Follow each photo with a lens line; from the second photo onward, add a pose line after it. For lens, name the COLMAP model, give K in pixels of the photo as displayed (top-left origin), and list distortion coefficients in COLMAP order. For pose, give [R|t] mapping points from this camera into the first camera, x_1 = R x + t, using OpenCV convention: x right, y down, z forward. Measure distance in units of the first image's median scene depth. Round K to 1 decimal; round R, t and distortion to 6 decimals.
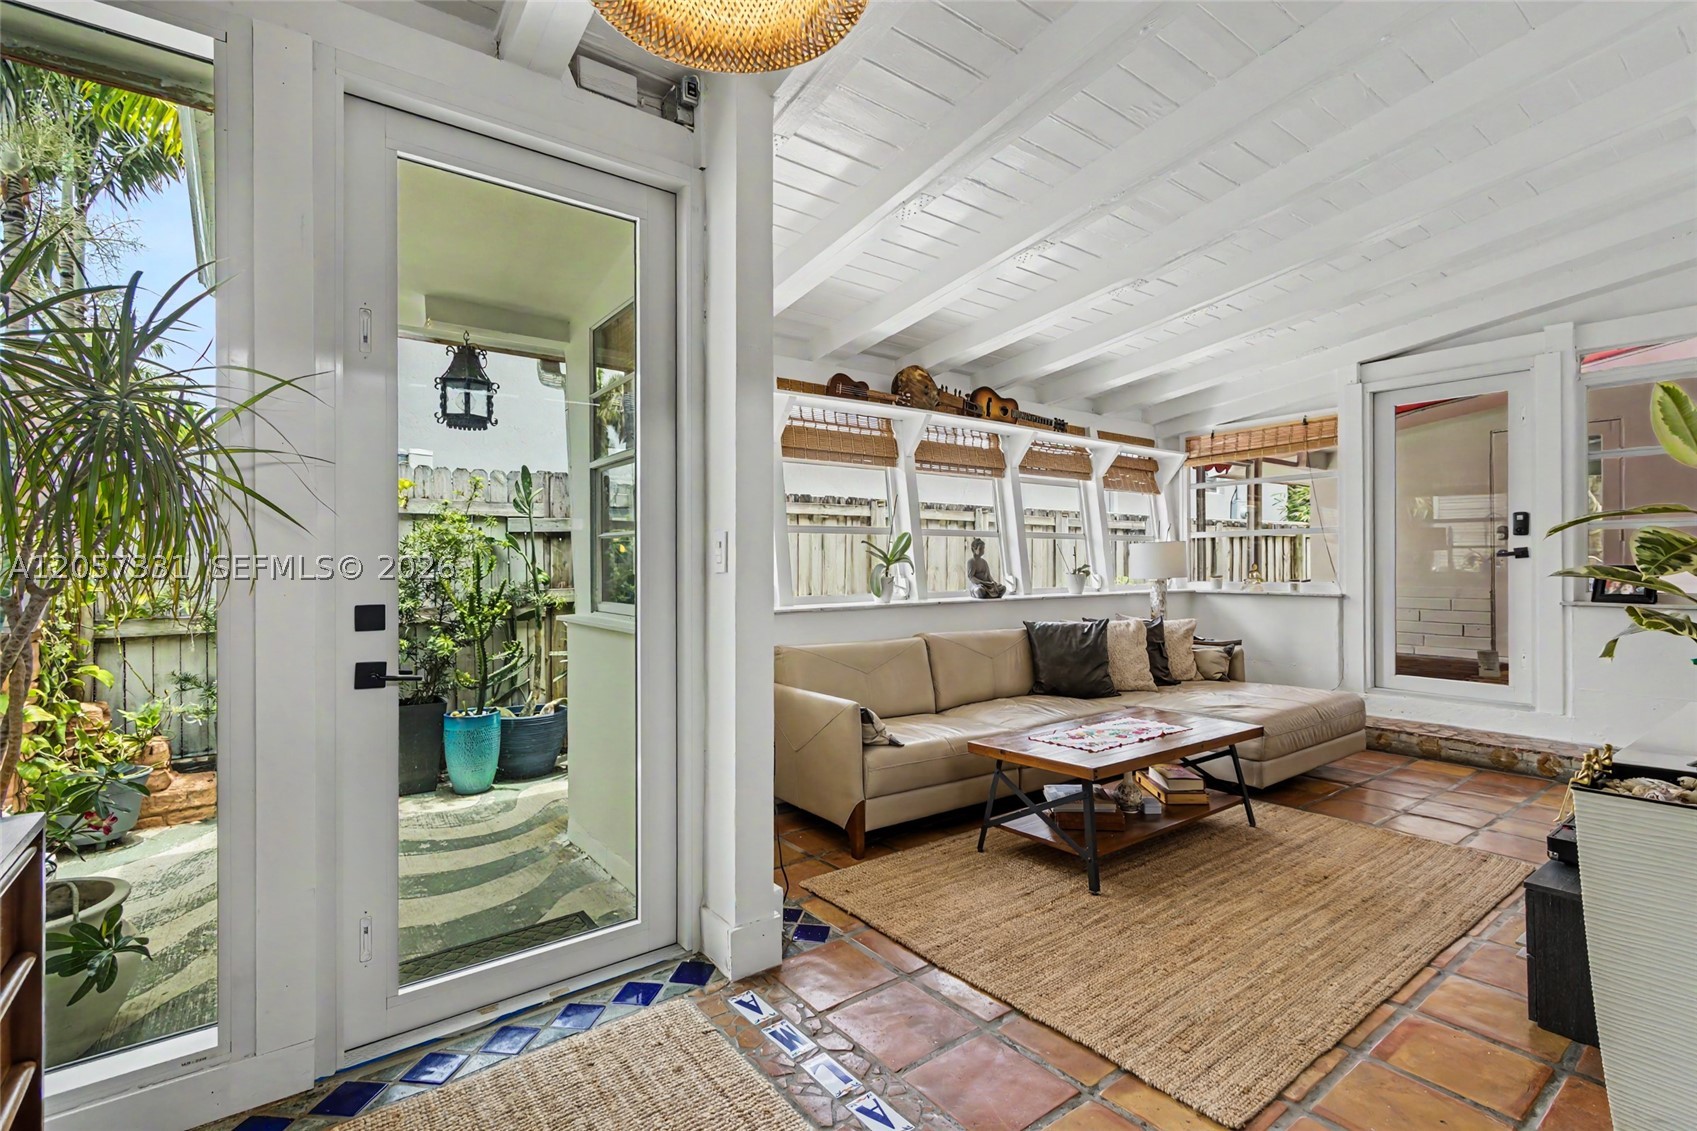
lens RADIAL K [[775.3, 0, 848.5], [0, 775.3, 565.5], [0, 0, 1]] dist [0.010715, -0.006557]
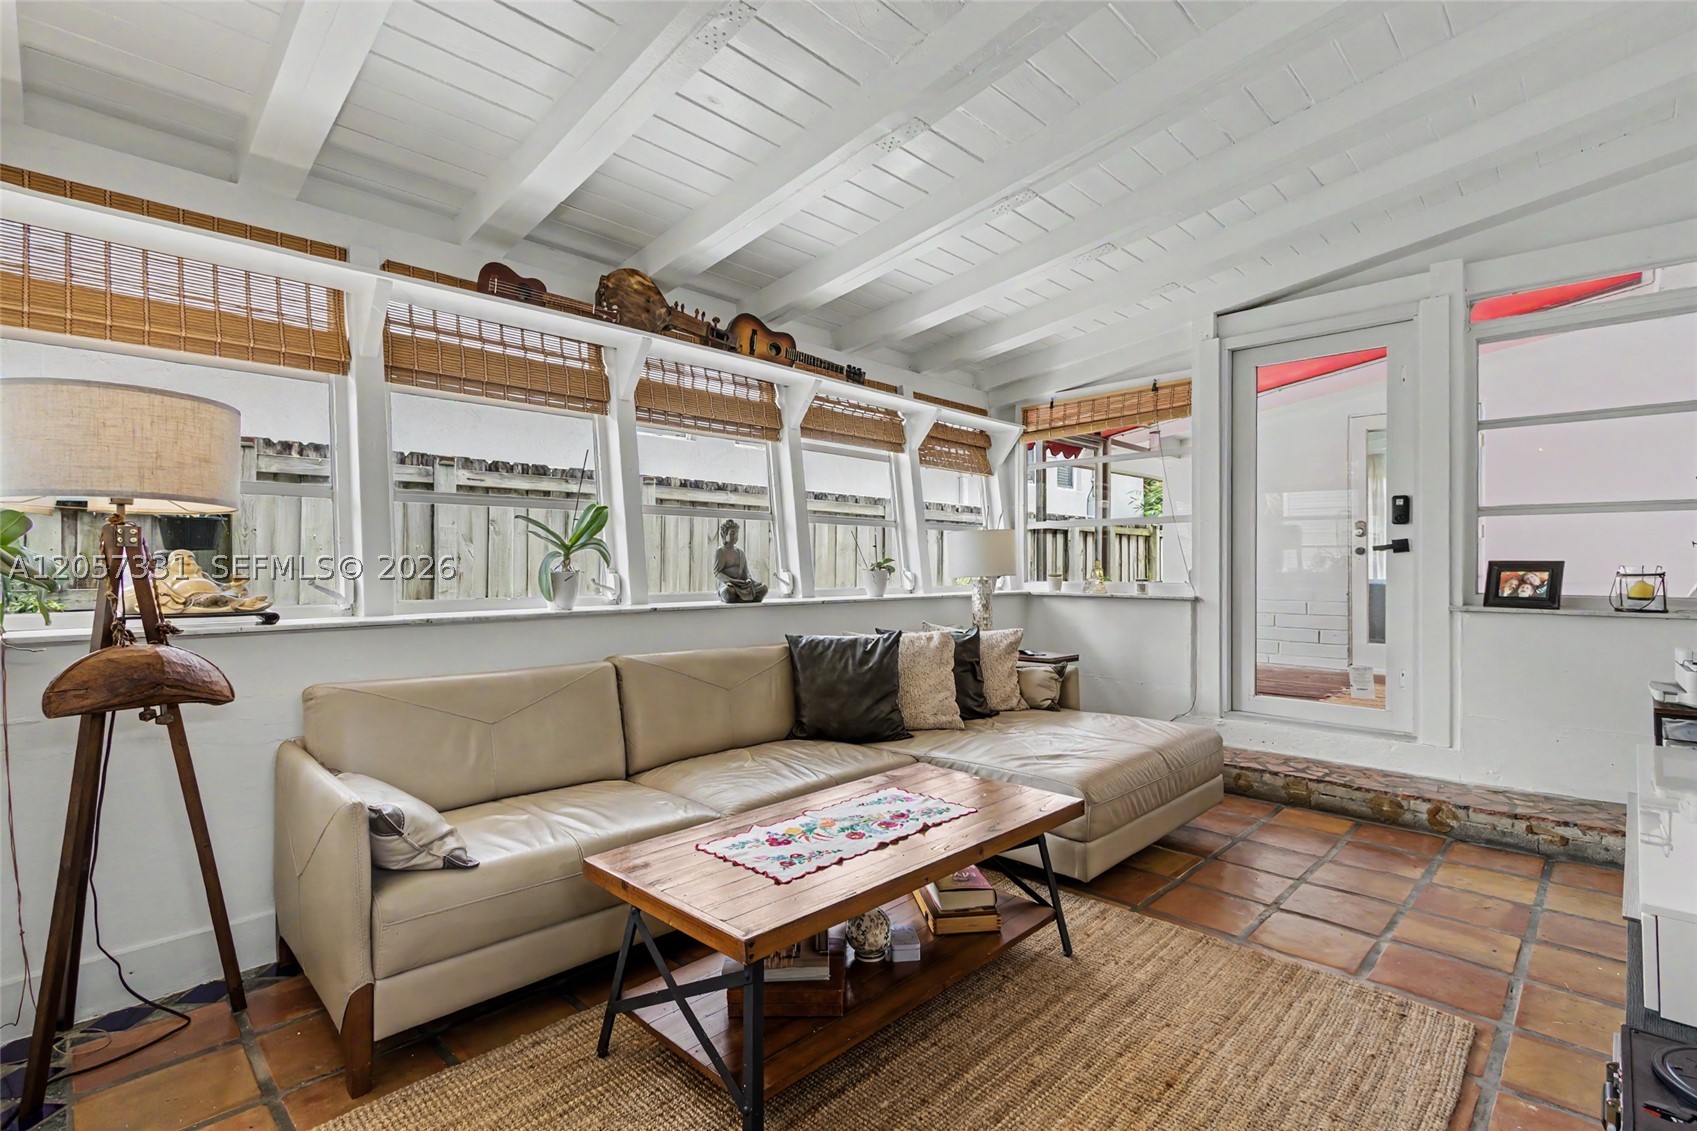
lens RADIAL K [[772.1, 0, 848.5], [0, 772.1, 565.5], [0, 0, 1]] dist [0.001914, -0.001694]
pose [[0.989675, 0.005818, 0.143214, 0.177018], [-0.005381, 0.999980, -0.003438, 0.009939], [-0.143231, 0.002632, 0.989686, 0.280887]]
